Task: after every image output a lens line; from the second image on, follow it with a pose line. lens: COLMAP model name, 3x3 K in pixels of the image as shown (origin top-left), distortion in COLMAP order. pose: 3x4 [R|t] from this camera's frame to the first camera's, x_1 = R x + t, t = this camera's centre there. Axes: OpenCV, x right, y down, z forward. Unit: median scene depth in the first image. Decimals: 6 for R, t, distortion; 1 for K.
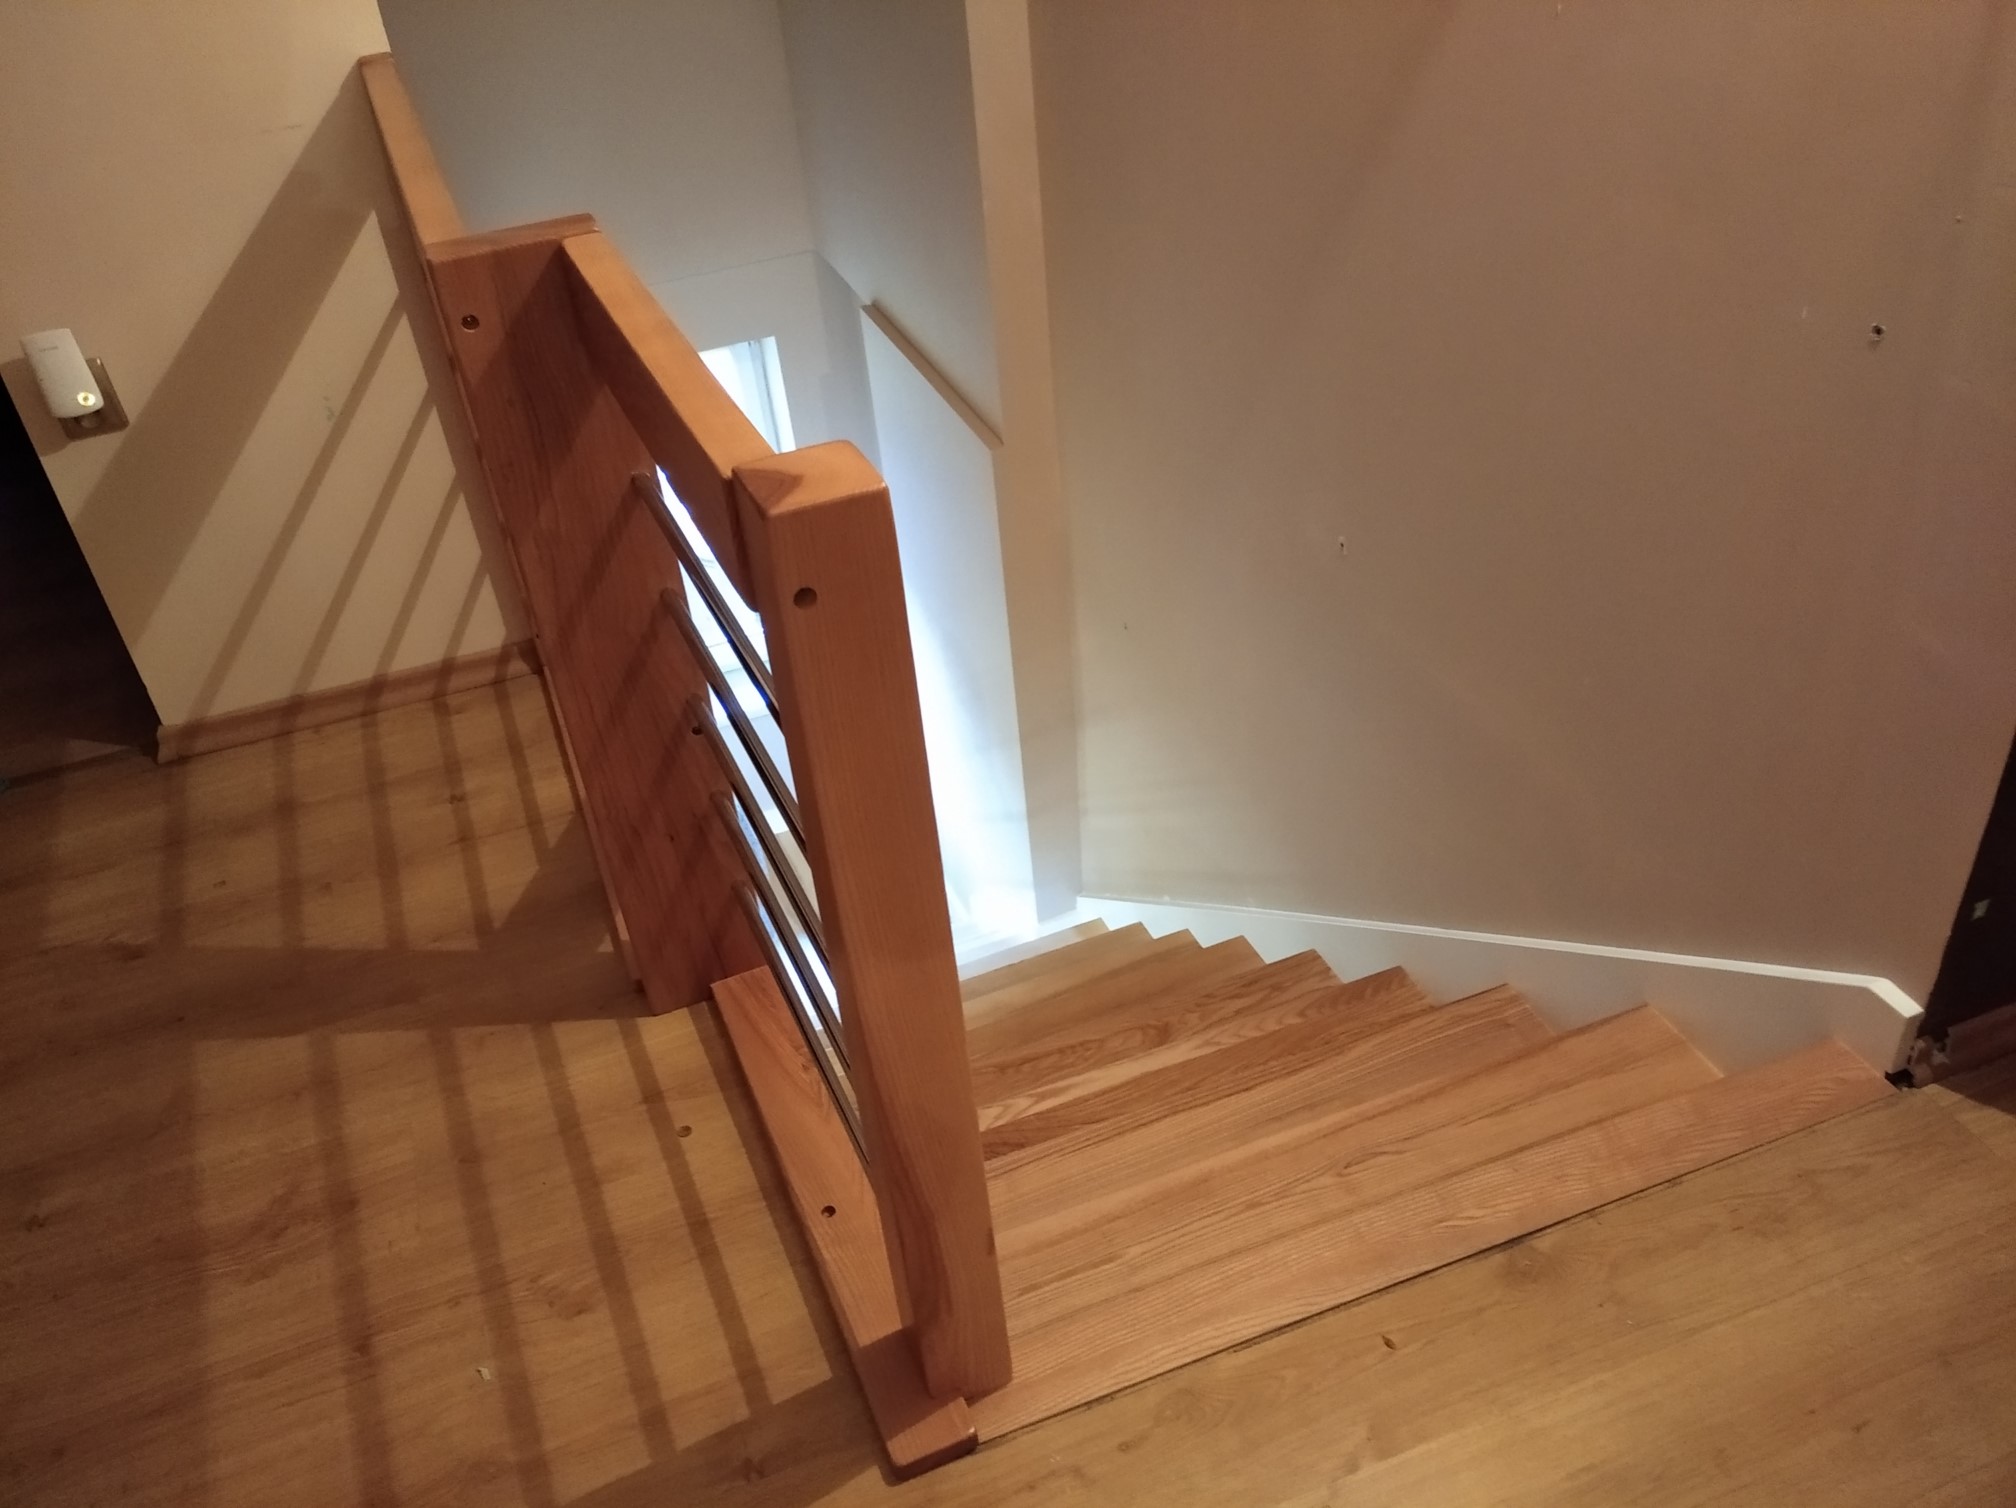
lens RADIAL K [[1659.1, 0, 1006.6], [0, 1659.1, 743.0], [0, 0, 1]] dist [0.077800, -0.114102]
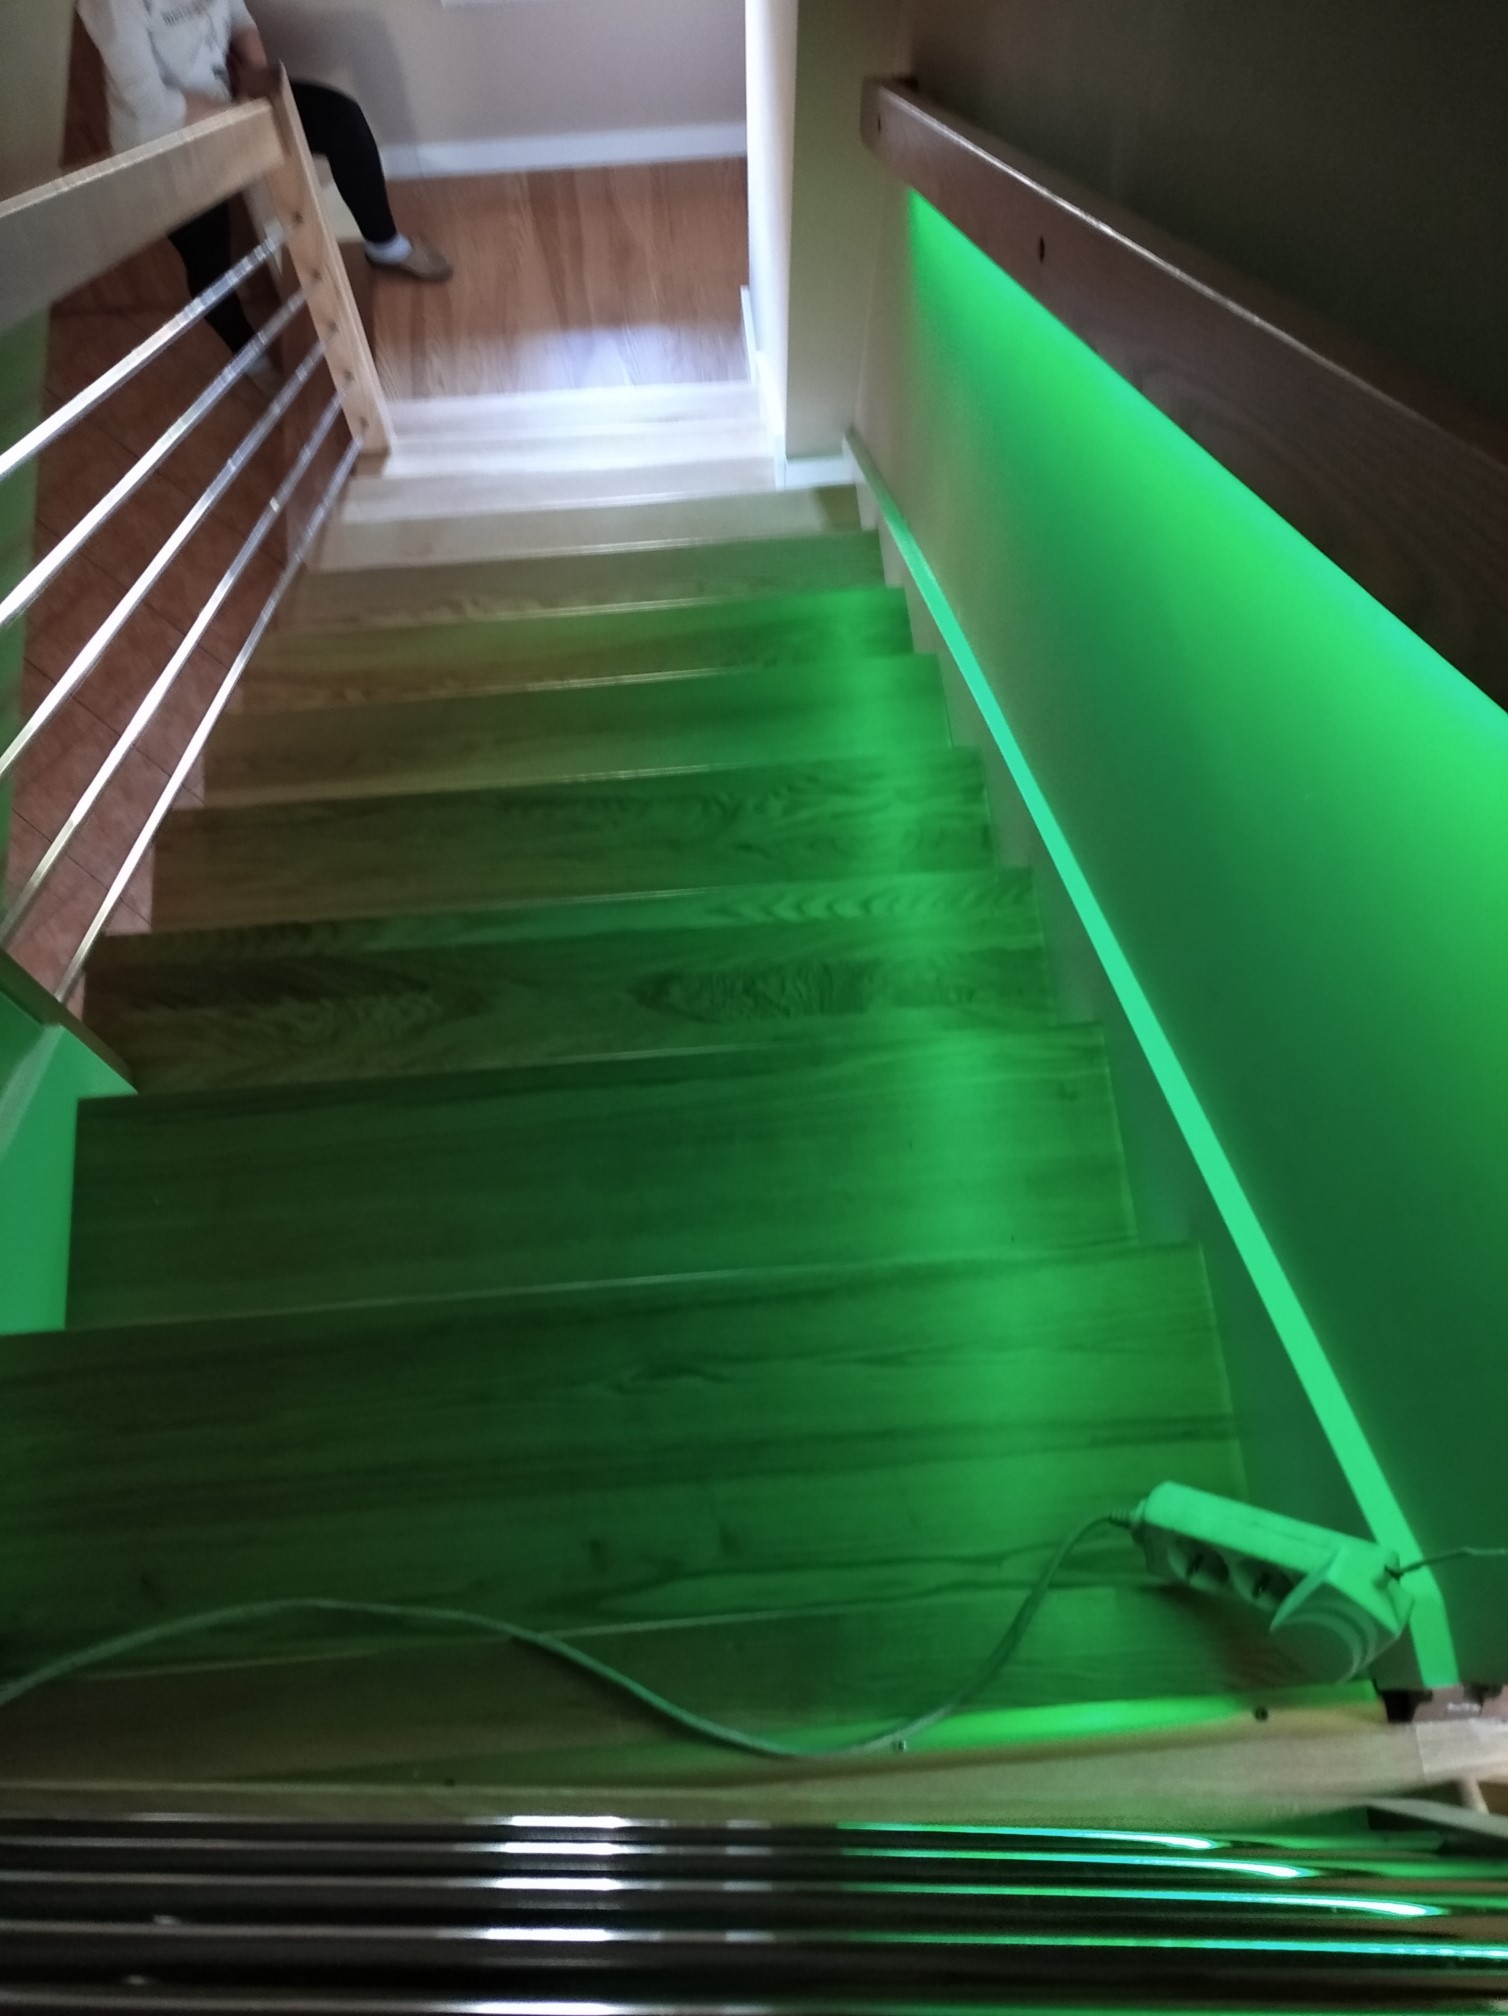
lens RADIAL K [[1659.1, 0, 755.0], [0, 1659.1, 1013.9], [0, 0, 1]] dist [0.077800, -0.114102]
pose [[0.958677, 0.283680, -0.021558, 0.224573], [-0.224578, 0.801105, 0.554793, -0.260488], [0.174654, -0.527026, 0.831709, 0.517992]]
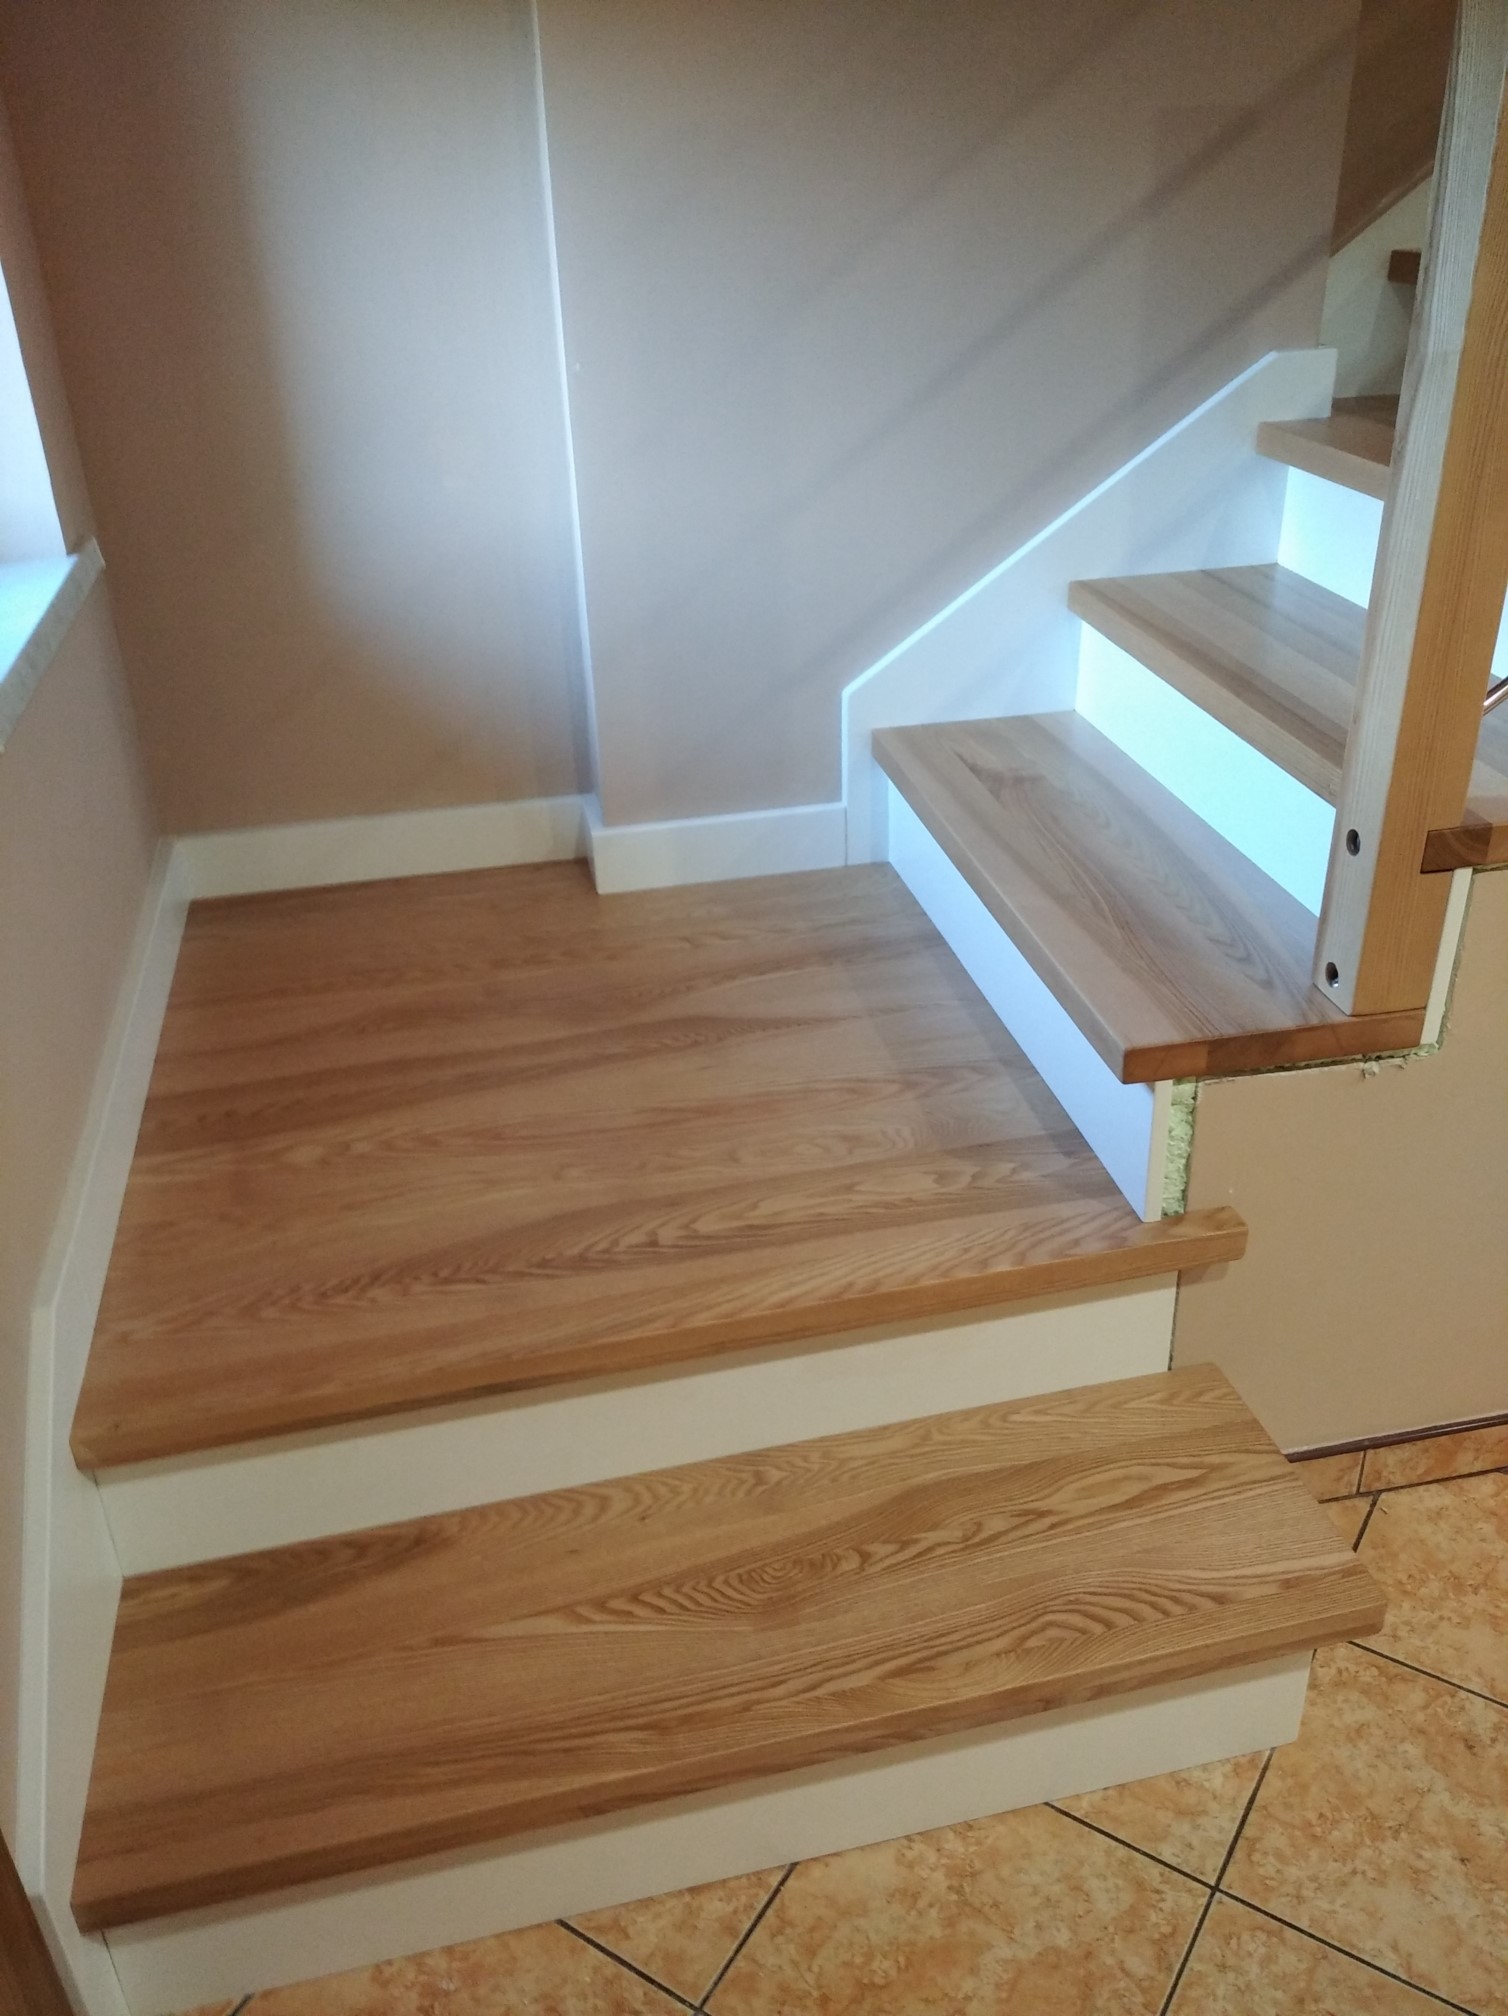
lens RADIAL K [[1659.1, 0, 774.0], [0, 1659.1, 1000.7], [0, 0, 1]] dist [0.077800, -0.114102]
pose [[0.147684, -0.395024, 0.906722, -1.292561], [0.585403, 0.773849, 0.241788, 0.105635], [-0.797178, 0.495090, 0.345533, 2.511288]]
